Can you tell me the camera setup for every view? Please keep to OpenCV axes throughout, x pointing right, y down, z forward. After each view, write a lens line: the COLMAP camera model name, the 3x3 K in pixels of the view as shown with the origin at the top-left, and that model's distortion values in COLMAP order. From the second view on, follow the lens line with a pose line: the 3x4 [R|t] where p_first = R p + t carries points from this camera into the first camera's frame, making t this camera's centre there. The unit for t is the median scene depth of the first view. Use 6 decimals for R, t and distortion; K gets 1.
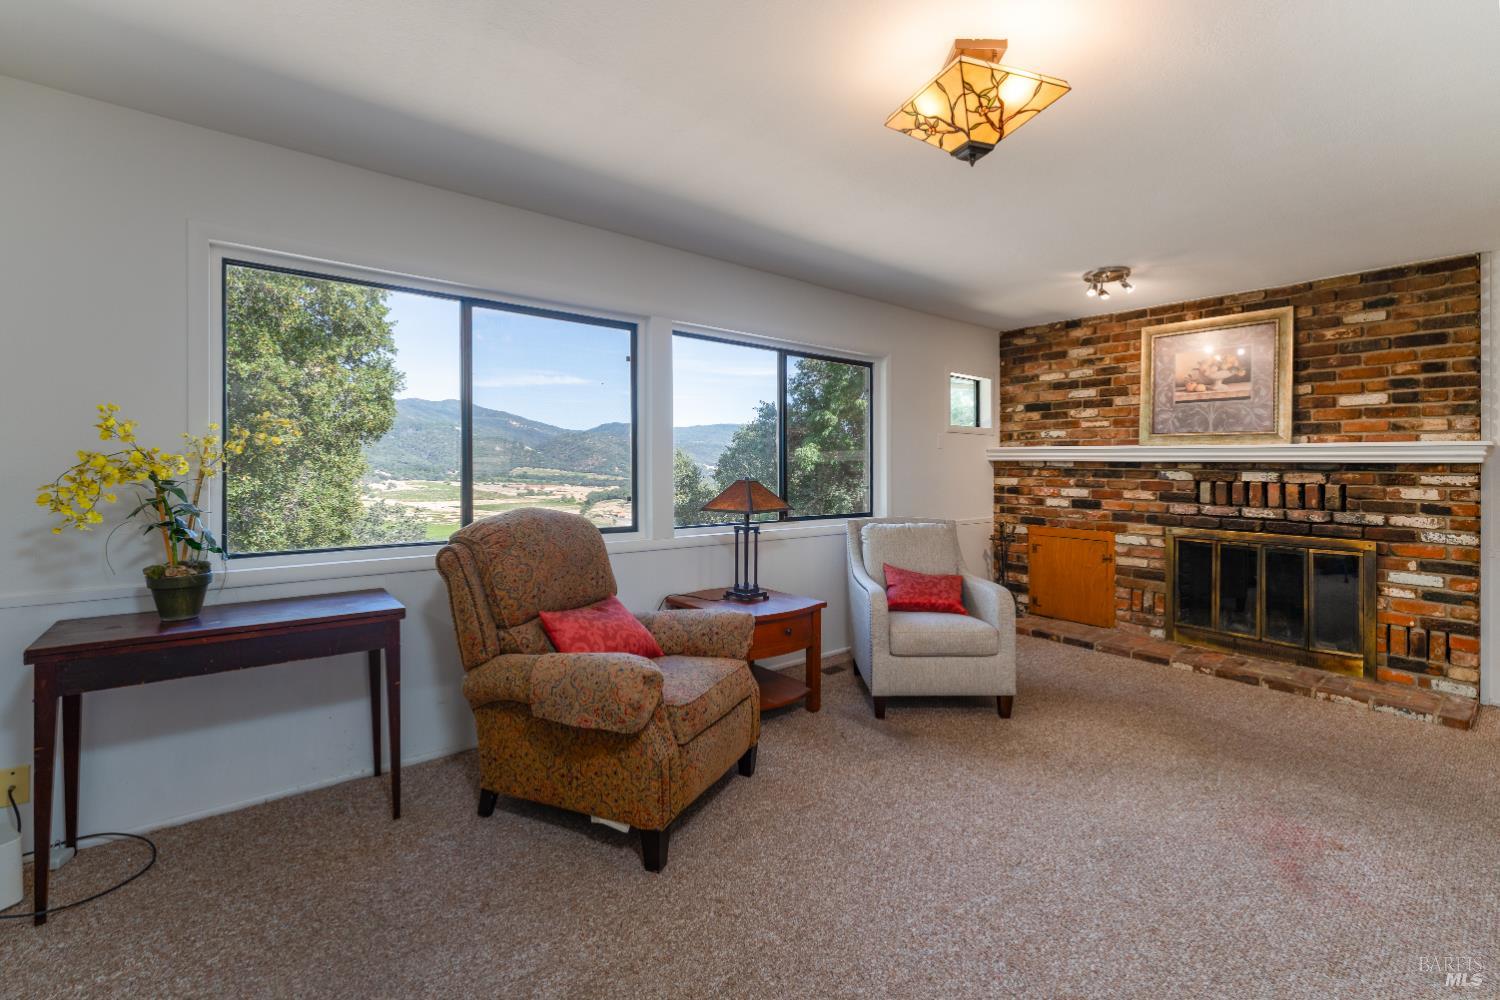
lens RADIAL K [[643.4, 0, 751.8], [0, 643.4, 472.8], [0, 0, 1]] dist [-0.001293, -0.000301]
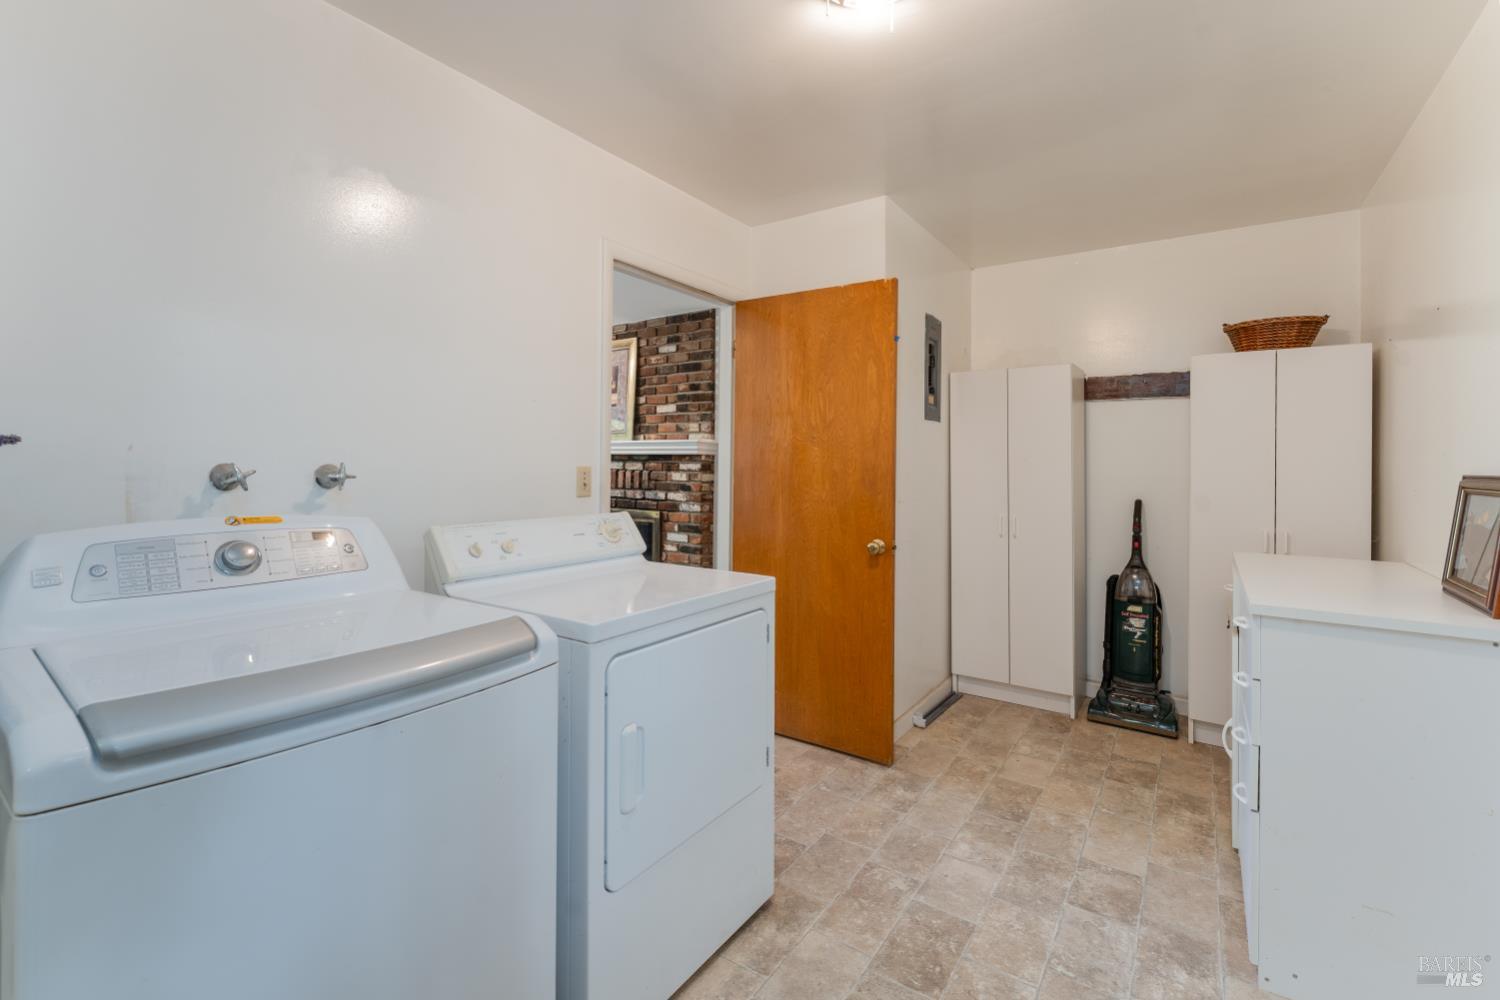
lens RADIAL K [[643.4, 0, 751.8], [0, 643.4, 472.8], [0, 0, 1]] dist [-0.001293, -0.000301]
pose [[0.958357, 0.003458, 0.285551, 0.750600], [-0.002323, 0.999988, -0.004312, 0.028606], [-0.285562, 0.003469, 0.958354, -0.376418]]
